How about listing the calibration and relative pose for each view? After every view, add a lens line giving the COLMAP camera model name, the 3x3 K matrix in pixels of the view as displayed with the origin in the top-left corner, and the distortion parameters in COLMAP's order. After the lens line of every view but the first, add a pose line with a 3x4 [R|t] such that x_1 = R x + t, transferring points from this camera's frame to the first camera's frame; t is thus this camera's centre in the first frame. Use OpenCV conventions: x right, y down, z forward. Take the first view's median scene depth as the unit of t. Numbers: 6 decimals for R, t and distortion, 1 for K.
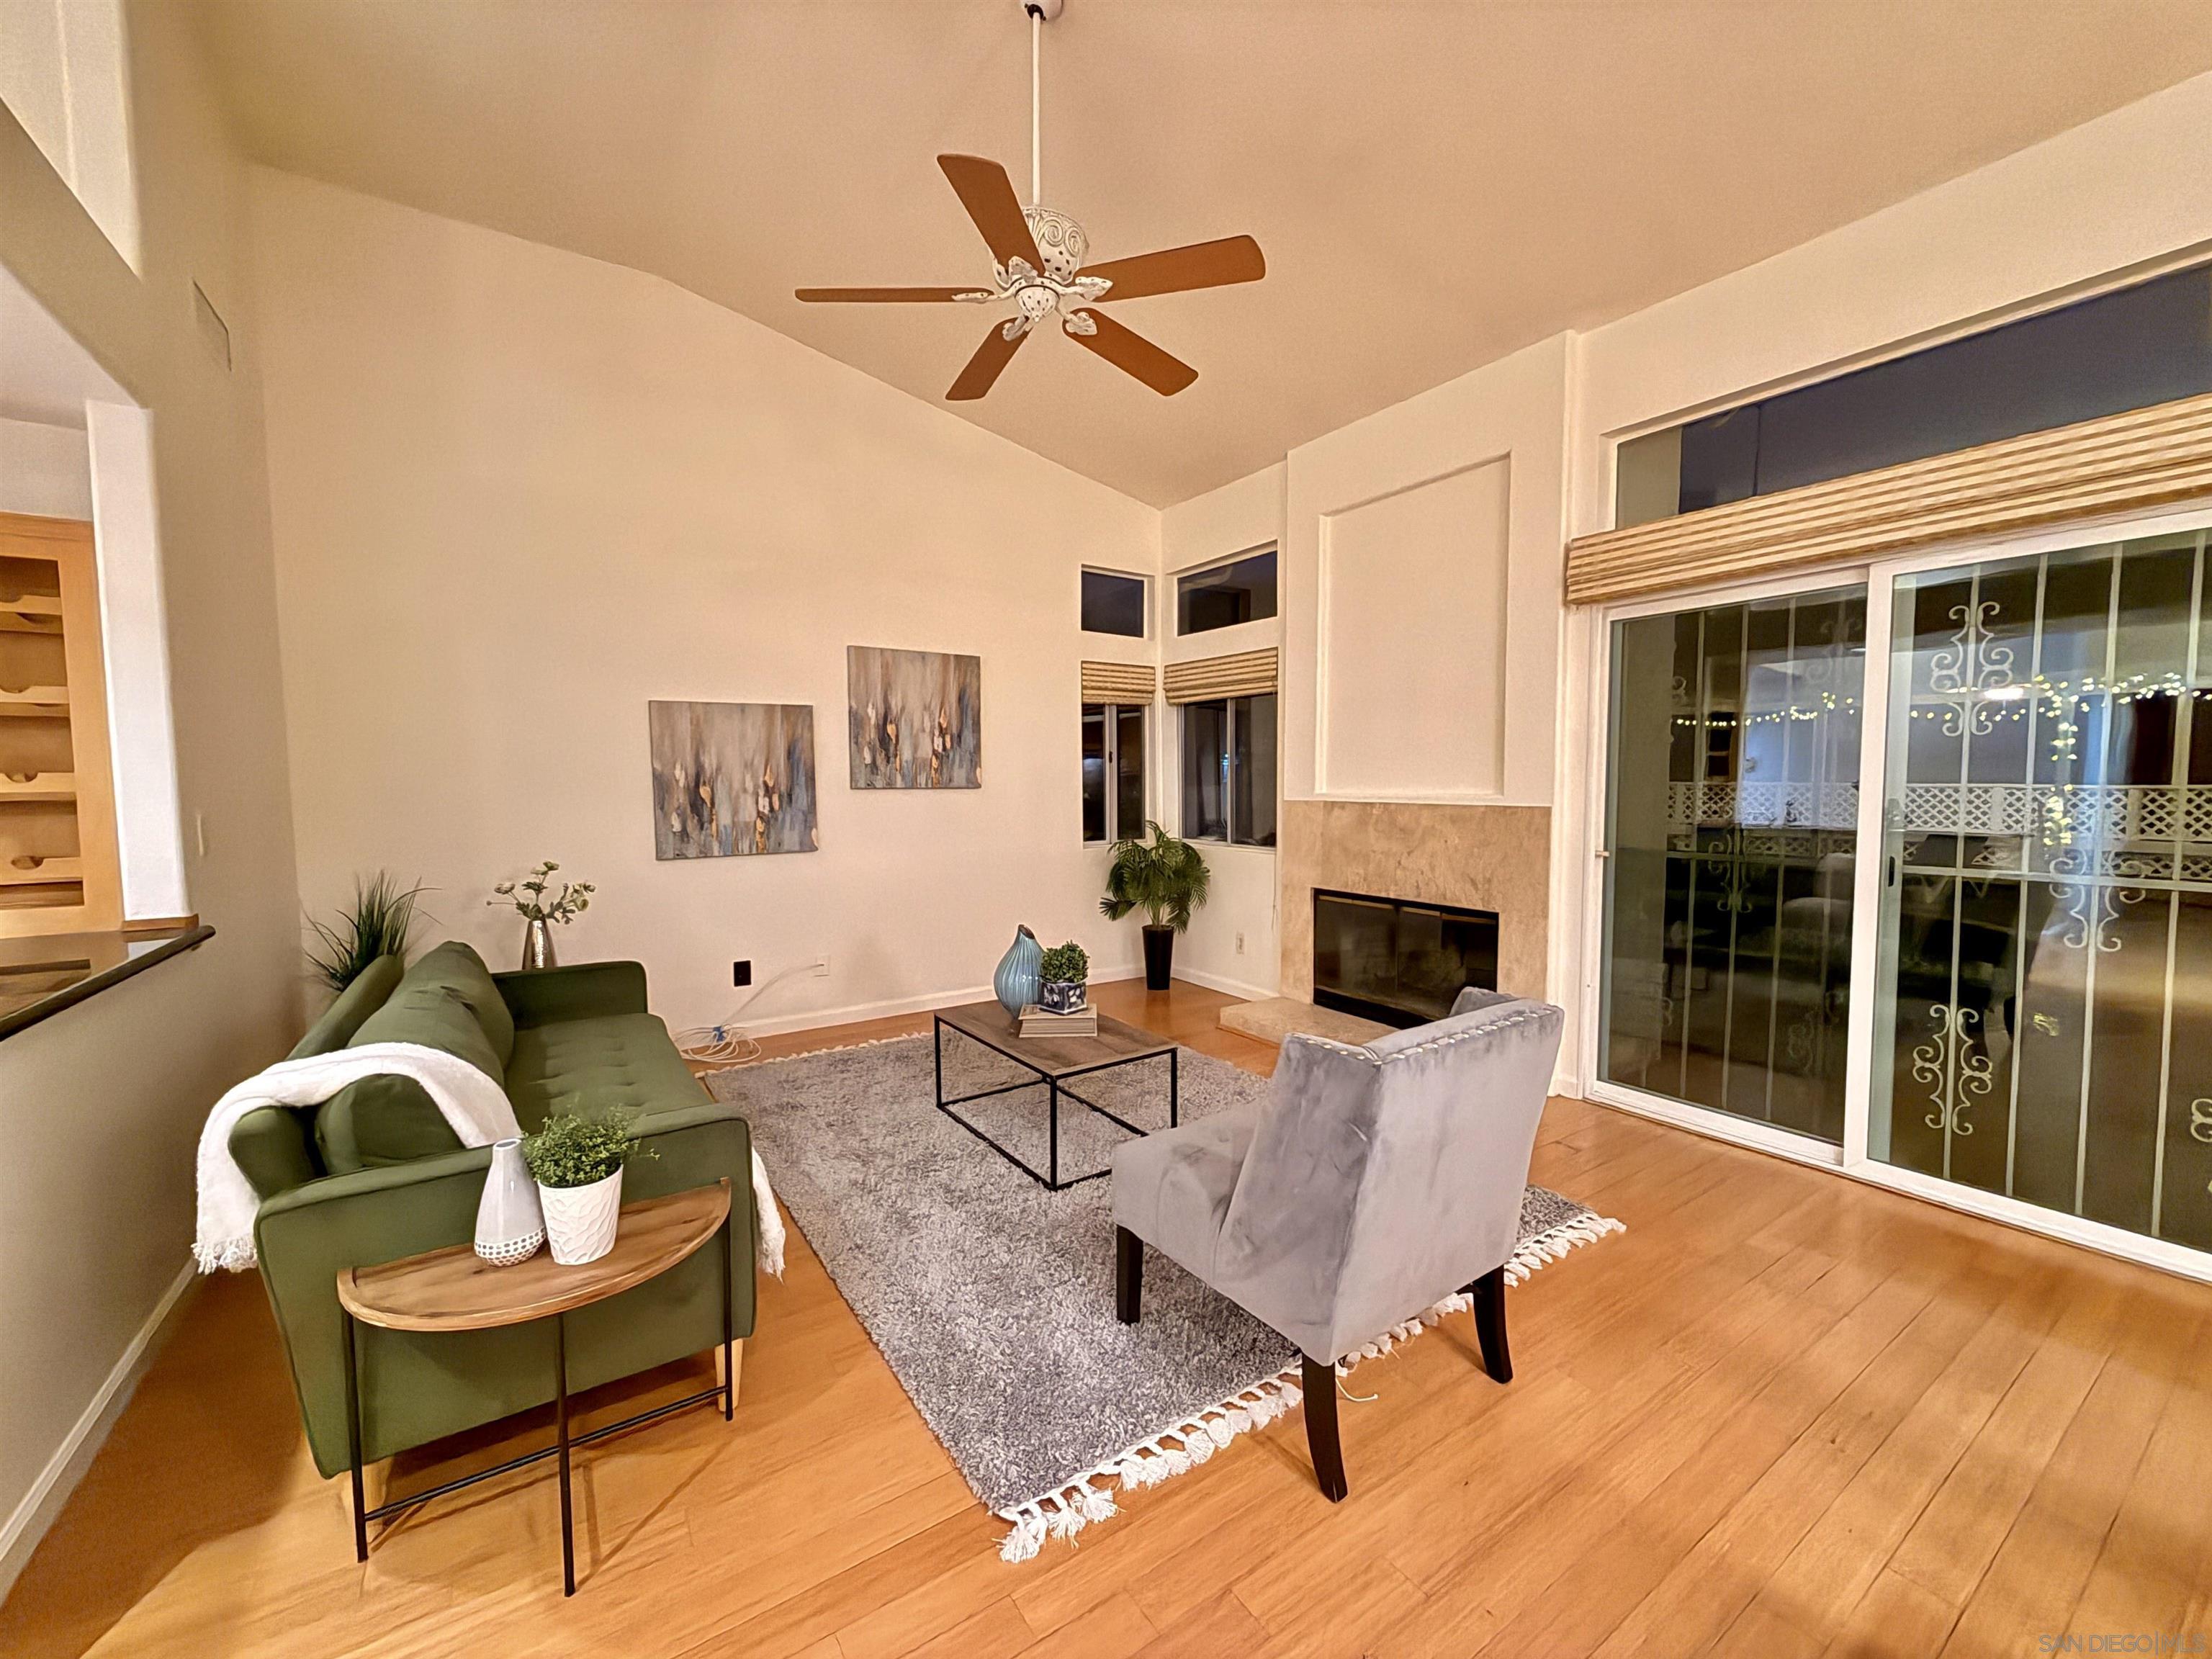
lens RADIAL K [[882.8, 0, 1106.0], [0, 882.8, 829.5], [0, 0, 1]] dist [0.000477, 0.000031]
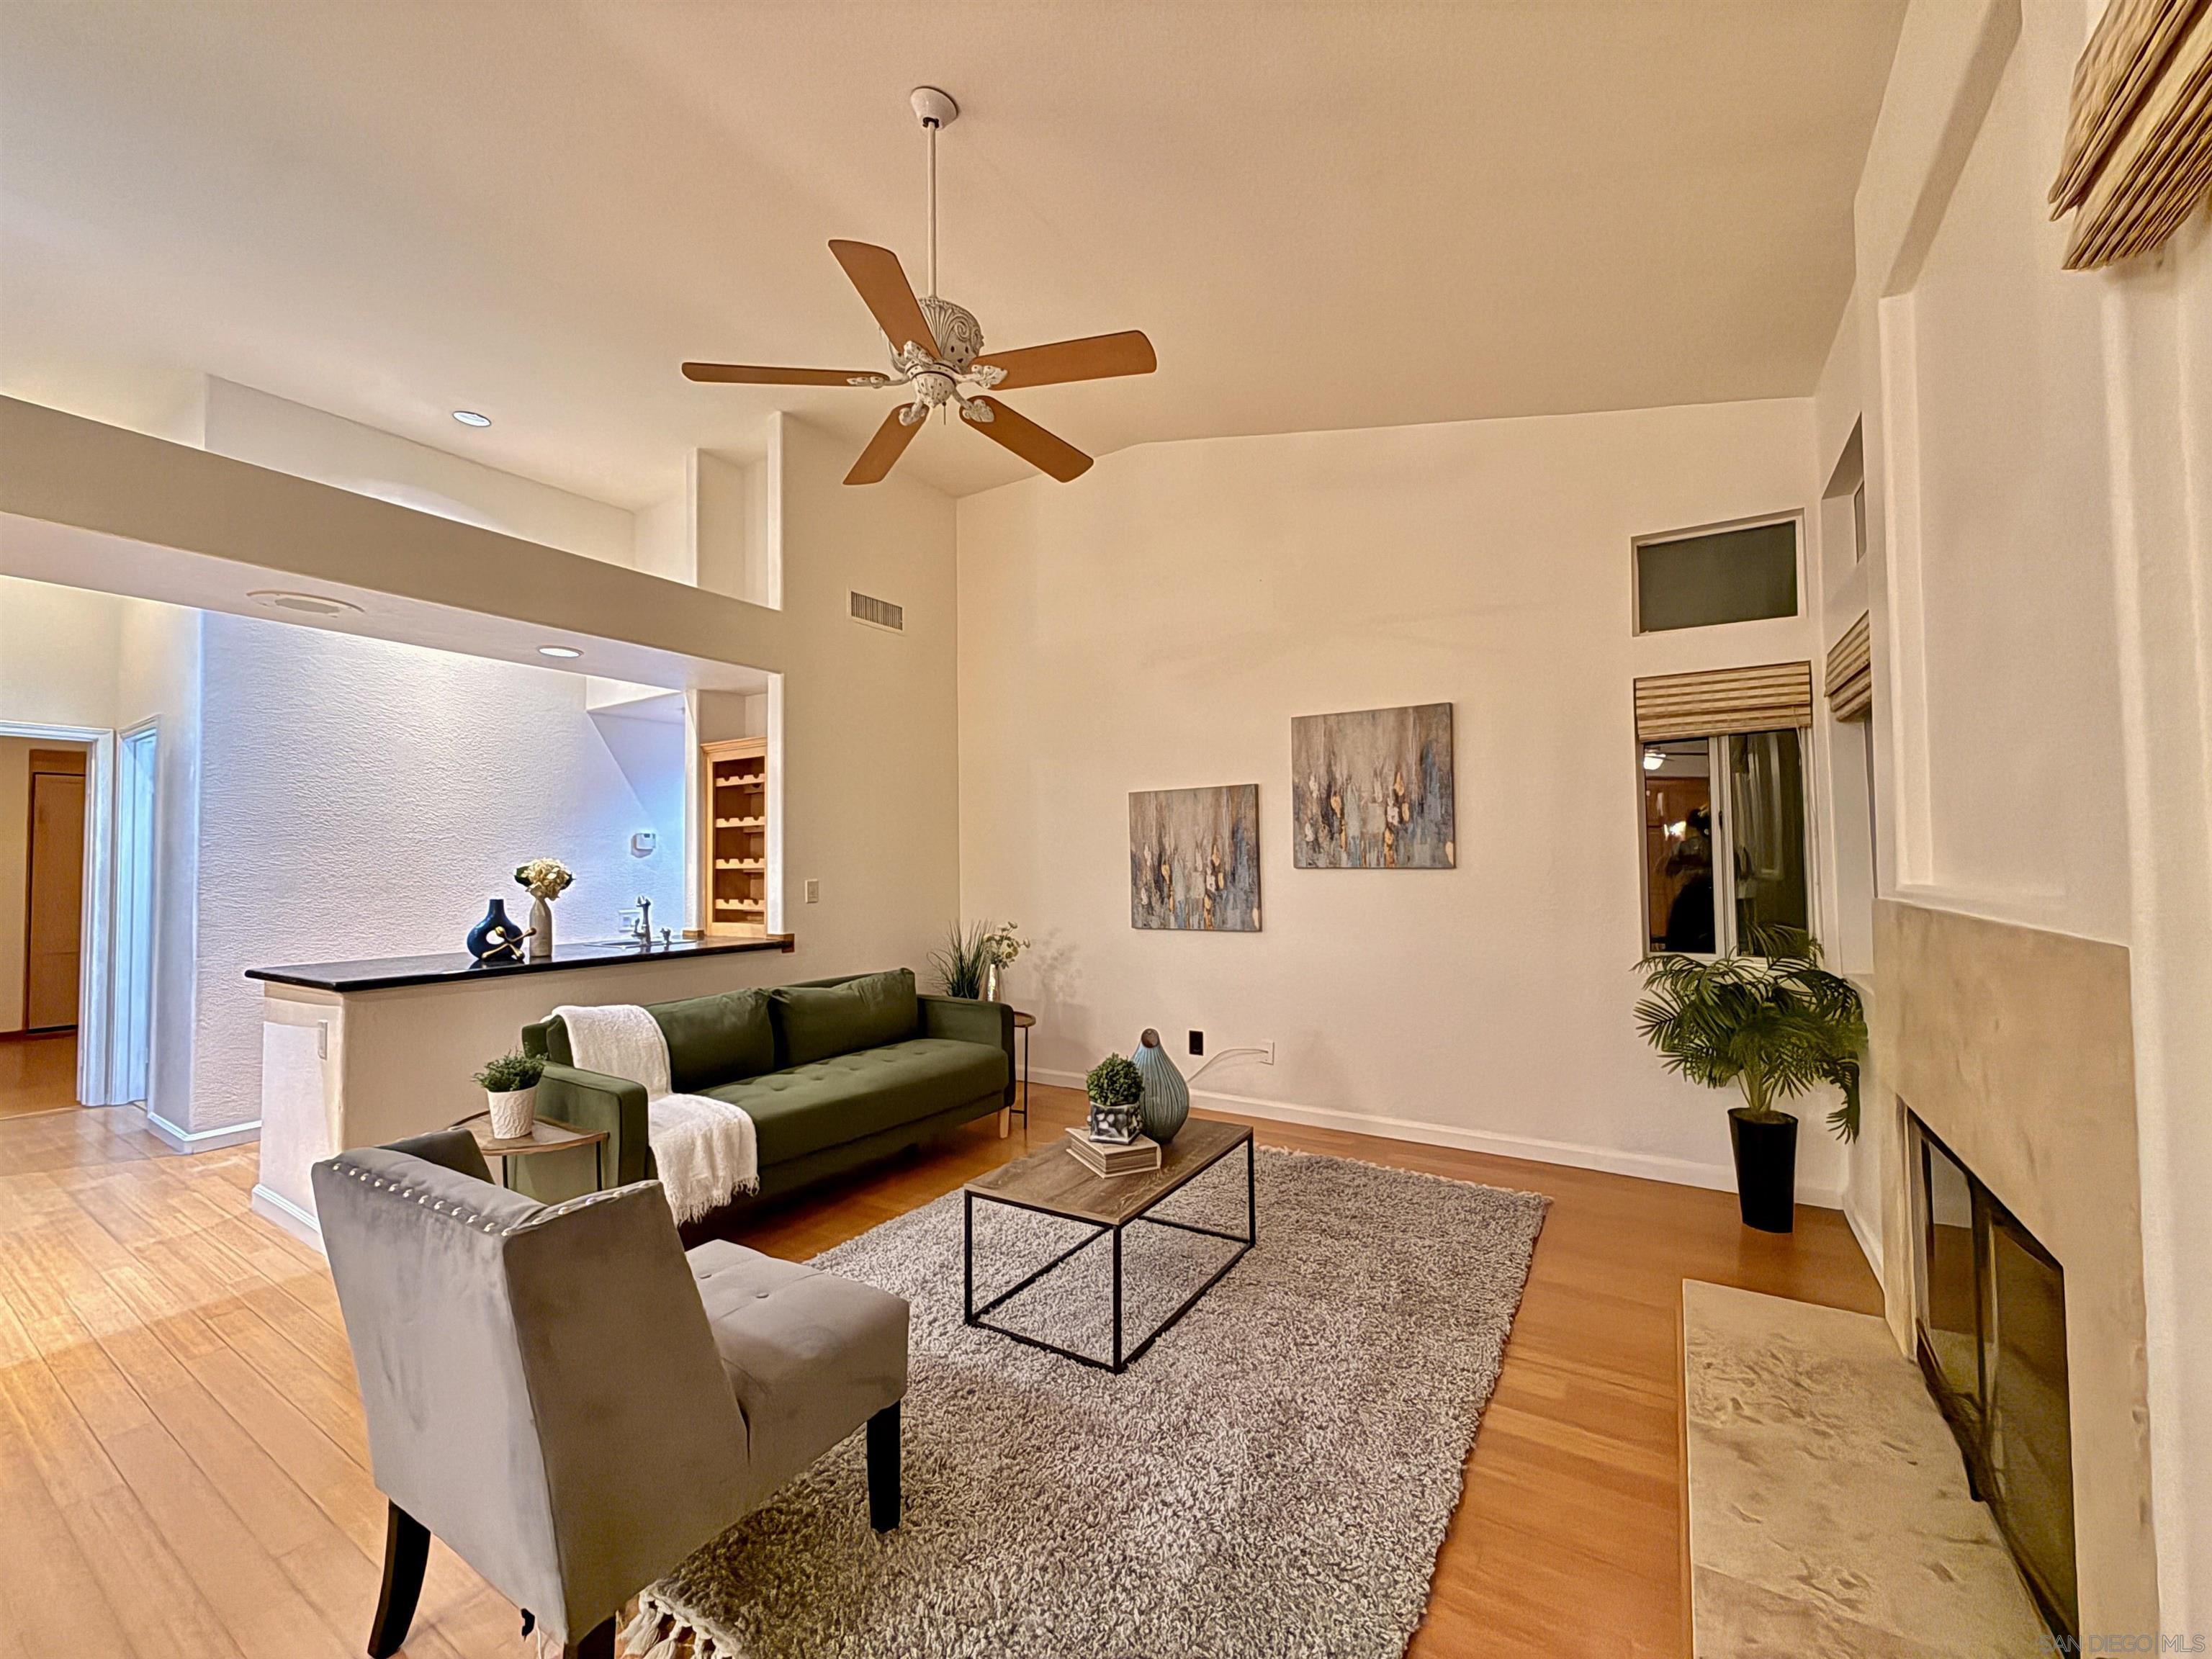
lens RADIAL K [[882.8, 0, 1106.0], [0, 882.8, 829.5], [0, 0, 1]] dist [0.000477, 0.000031]
pose [[0.407078, -0.035417, -0.912706, 0.483694], [-0.047598, 0.997068, -0.059920, -0.021353], [0.912152, 0.067836, 0.404199, 0.434543]]
